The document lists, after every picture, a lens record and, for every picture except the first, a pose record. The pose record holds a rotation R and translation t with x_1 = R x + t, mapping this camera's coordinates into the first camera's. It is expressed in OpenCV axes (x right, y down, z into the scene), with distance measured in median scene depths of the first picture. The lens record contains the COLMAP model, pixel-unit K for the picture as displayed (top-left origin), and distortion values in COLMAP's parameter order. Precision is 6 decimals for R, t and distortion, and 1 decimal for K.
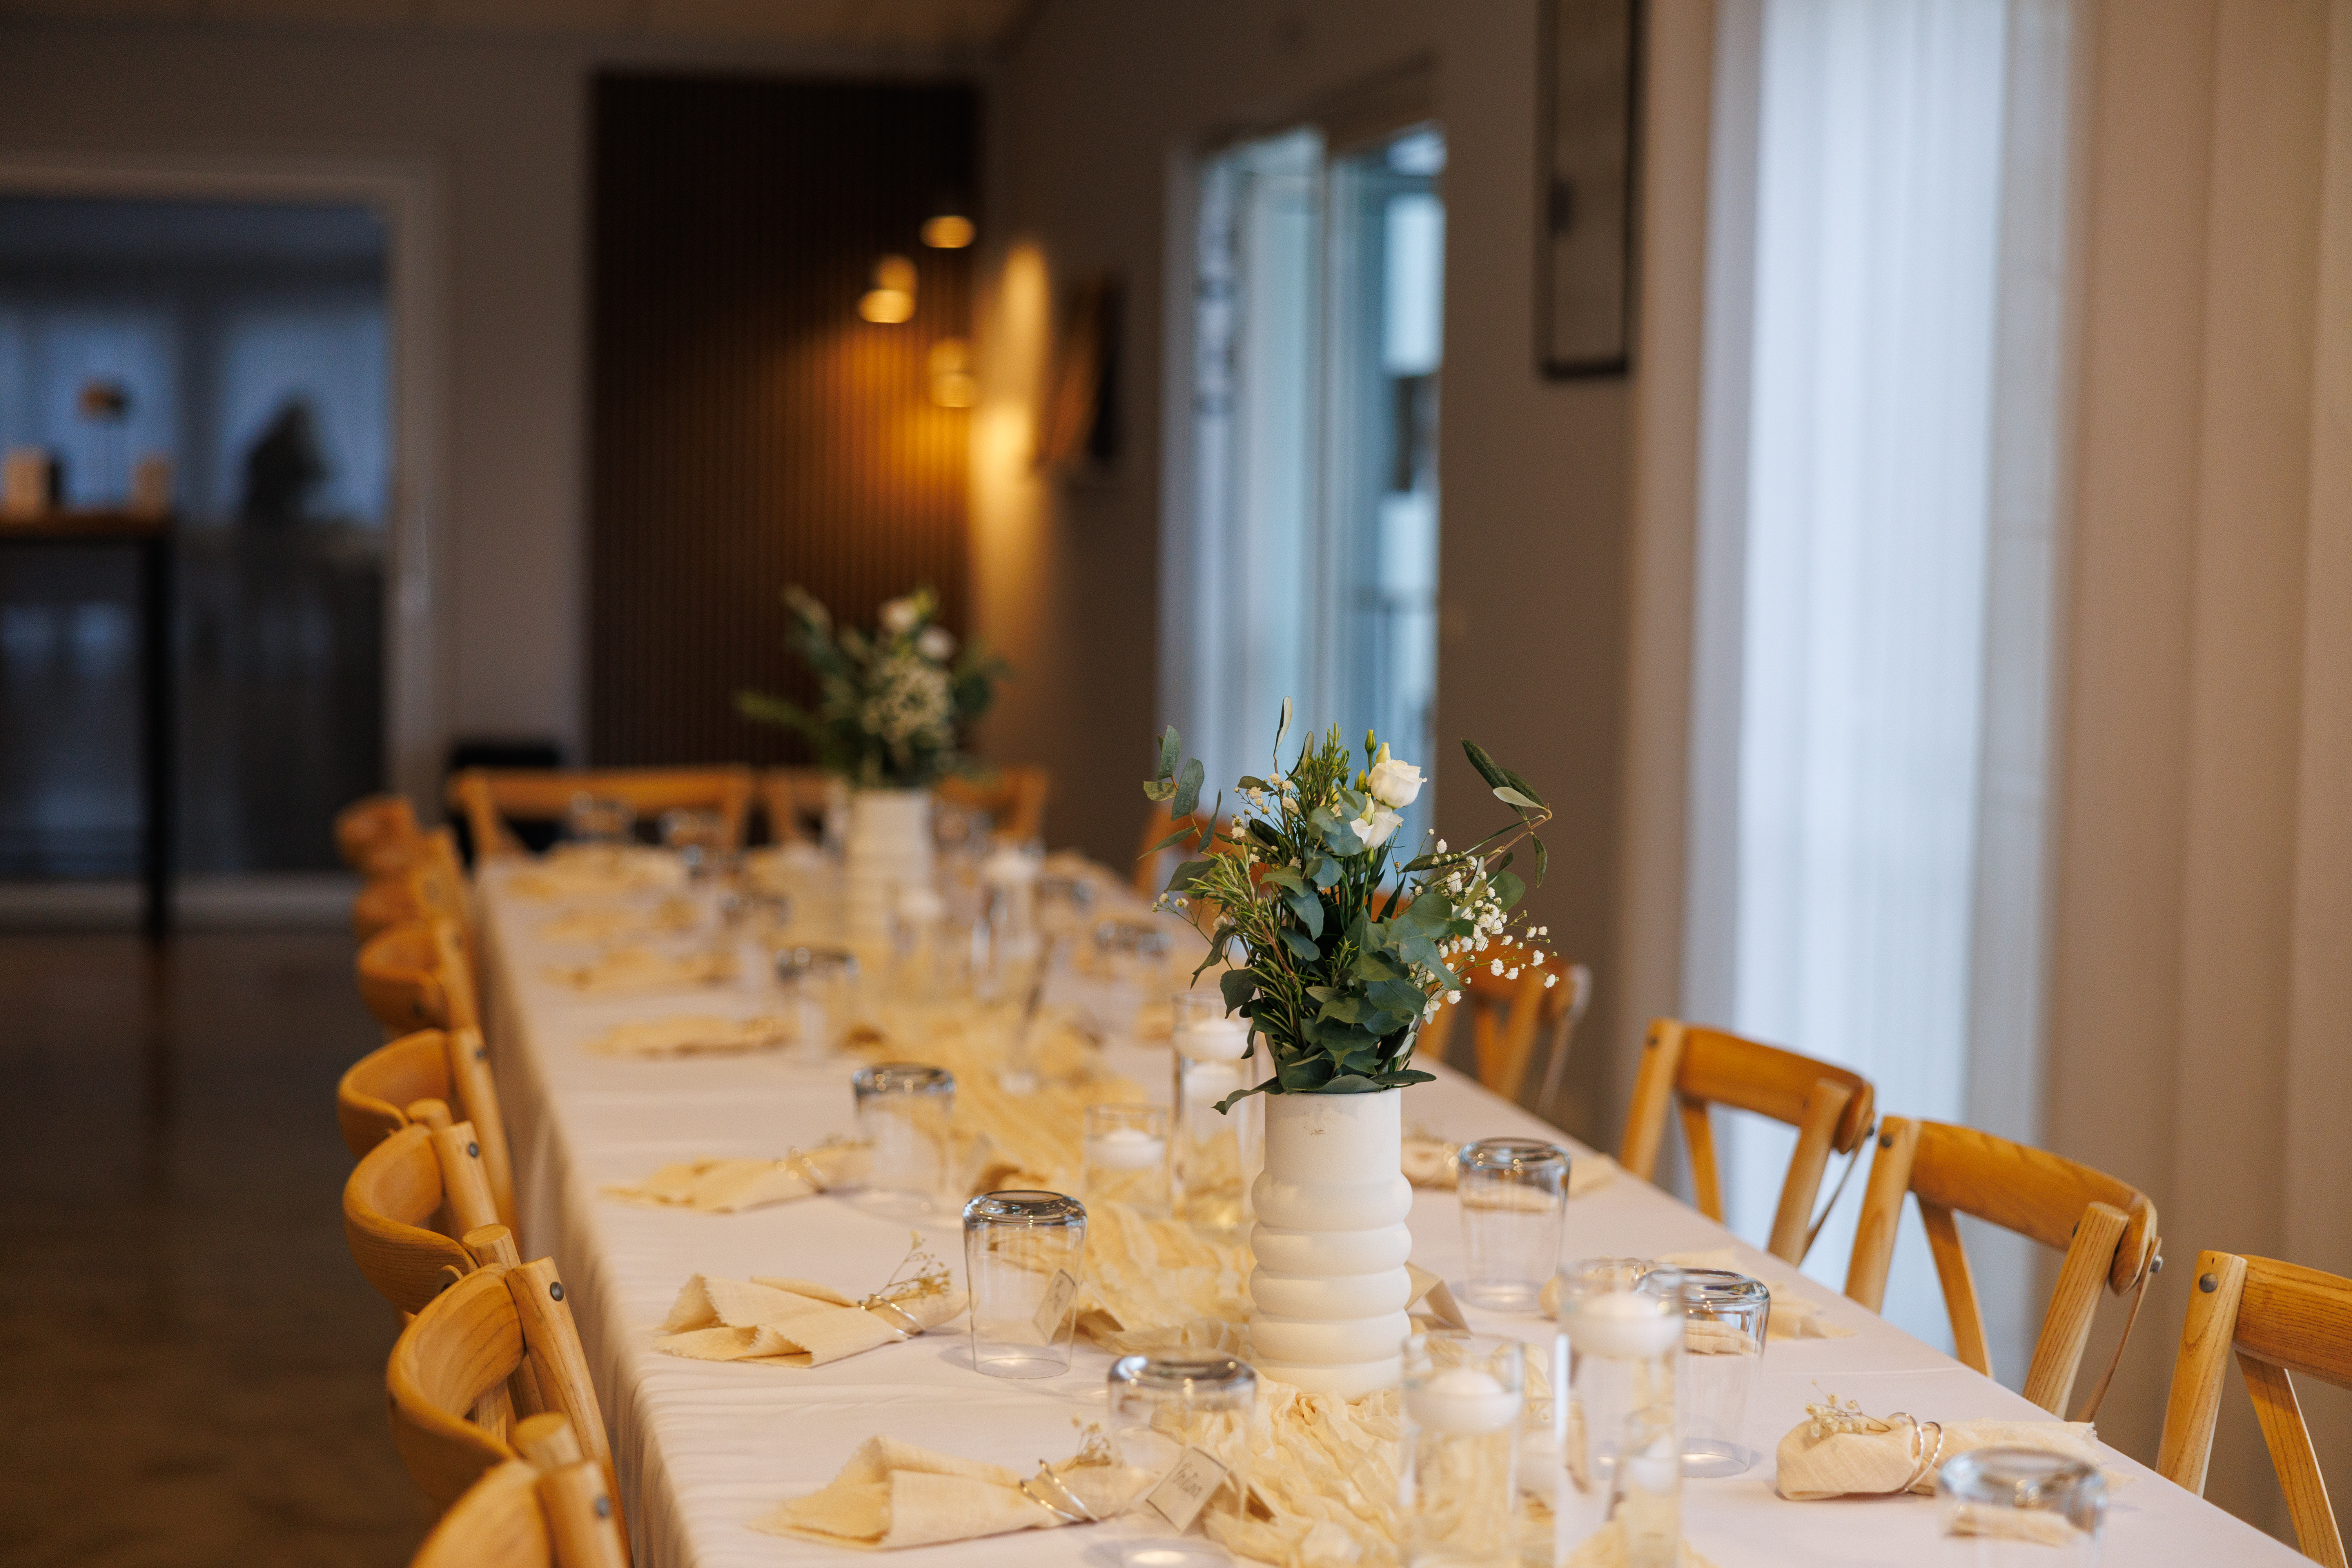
lens RADIAL K [[4424.9, 0, 1176.0], [0, 4424.9, 784.0], [0, 0, 1]] dist [0.026565, 0.041873]
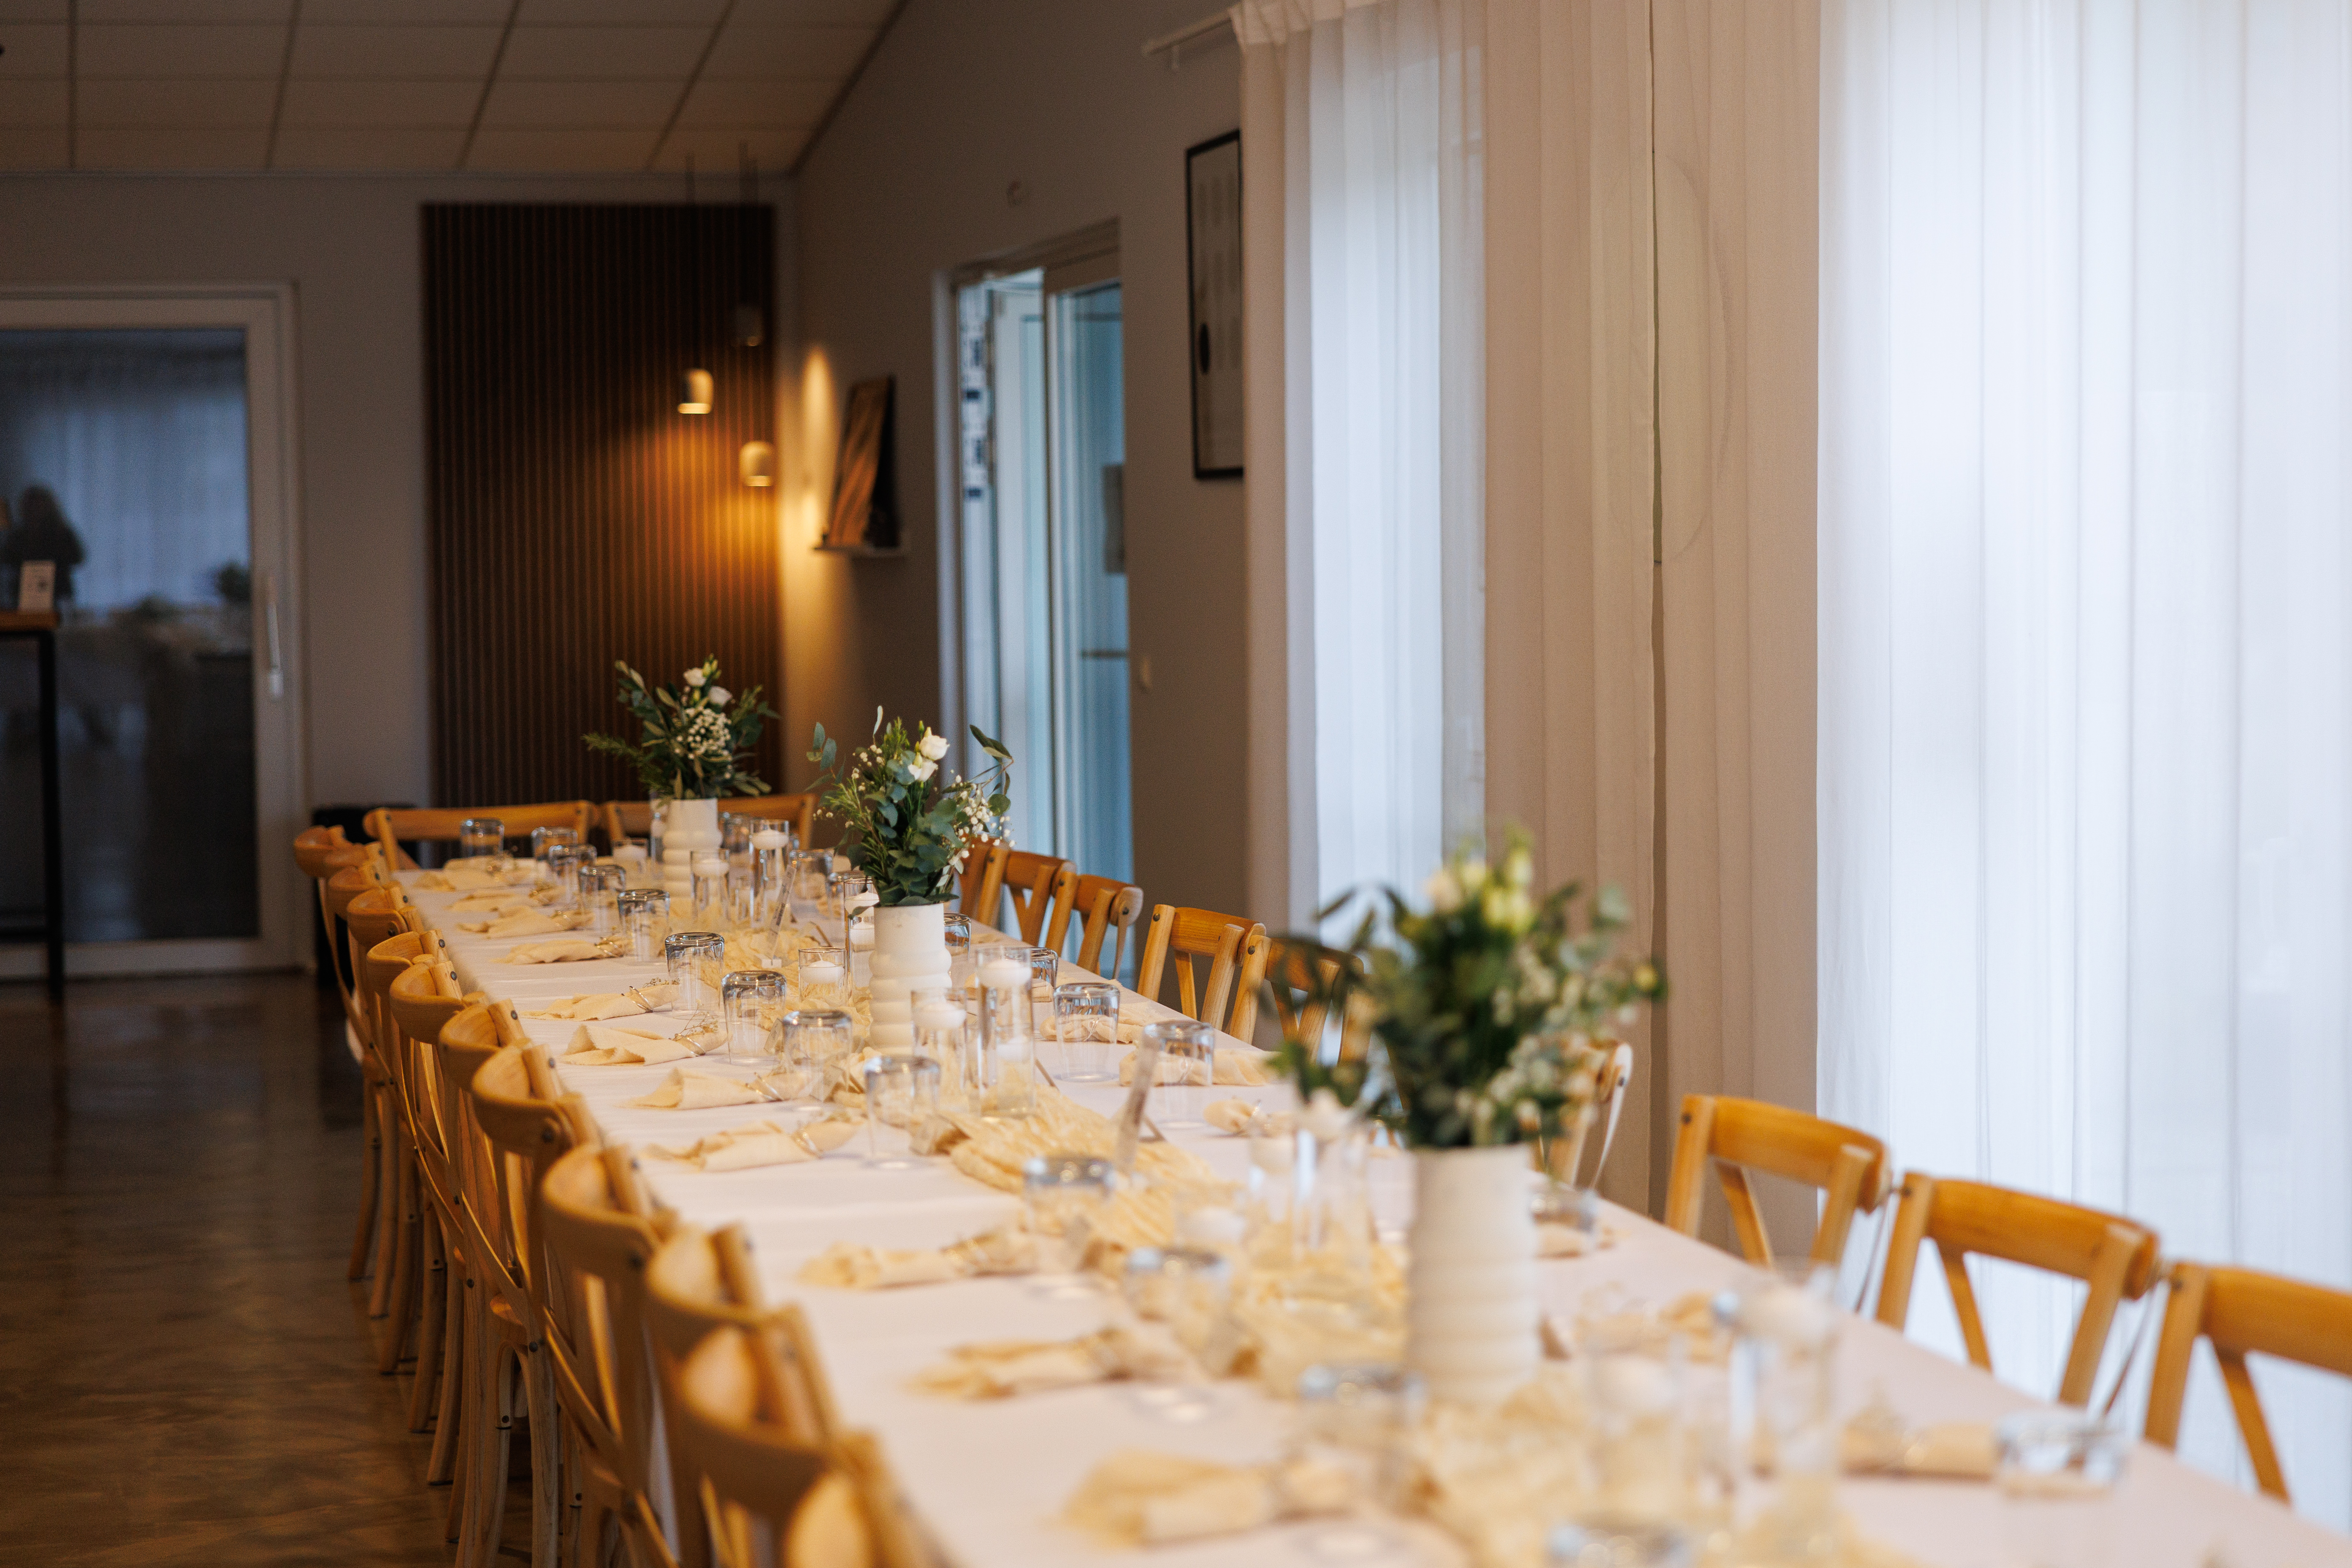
lens RADIAL K [[4582.0, 0, 1176.0], [0, 4582.0, 784.0], [0, 0, 1]] dist [-0.012837, -0.080609]
pose [[0.998839, -0.033868, 0.034254, 0.043174], [0.034363, 0.999312, -0.013944, 0.023932], [-0.033759, 0.015105, 0.999316, -0.511805]]
